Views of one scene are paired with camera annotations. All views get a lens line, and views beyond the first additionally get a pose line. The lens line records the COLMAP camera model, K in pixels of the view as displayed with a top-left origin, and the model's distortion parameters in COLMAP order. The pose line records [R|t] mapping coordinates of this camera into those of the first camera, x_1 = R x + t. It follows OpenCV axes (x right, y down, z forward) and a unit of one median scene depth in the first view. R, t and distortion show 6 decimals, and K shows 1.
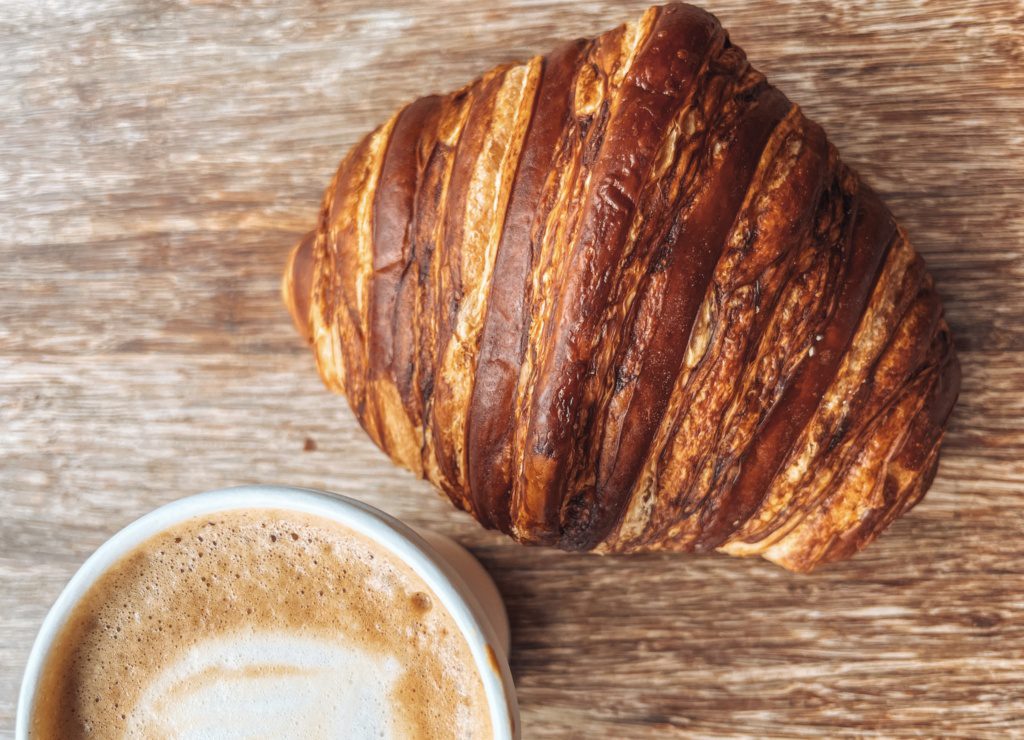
lens RADIAL K [[997.9, 0, 512.0], [0, 997.9, 370.0], [0, 0, 1]] dist [0.004169, -0.026076]
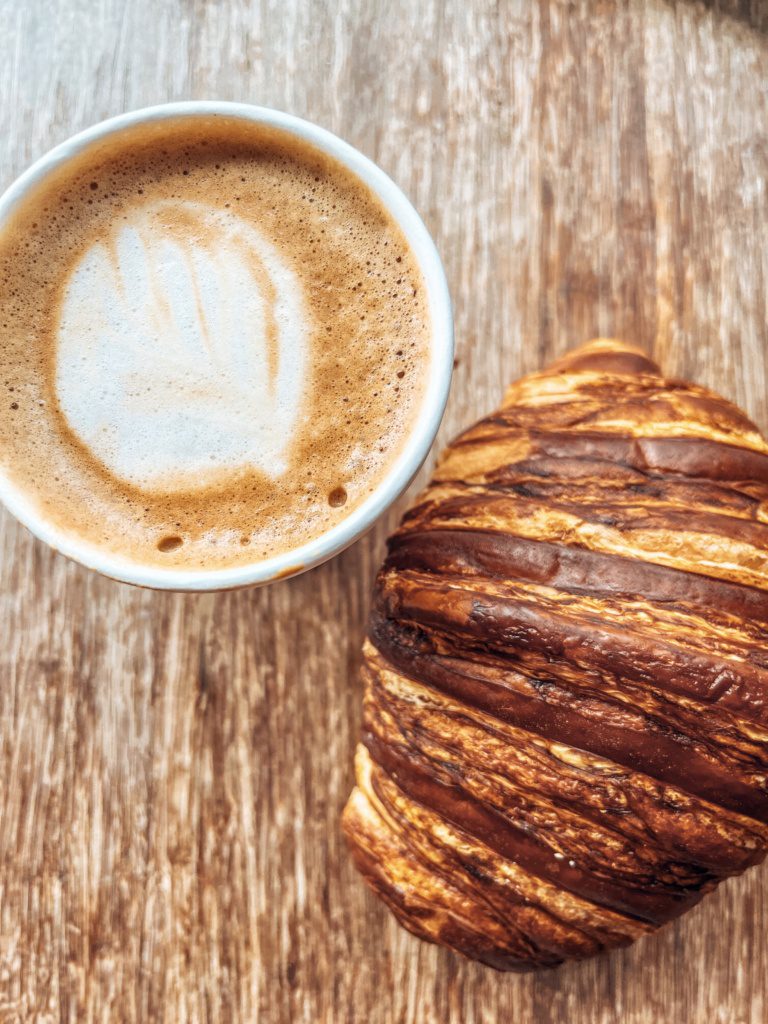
lens RADIAL K [[818.5, 0, 384.0], [0, 818.5, 512.0], [0, 0, 1]] dist [-0.008429, -0.002128]
pose [[-0.011444, 0.998610, 0.051459, -0.105459], [-0.998615, -0.014056, 0.050698, 0.123683], [0.051351, -0.050808, 0.997387, 0.131048]]
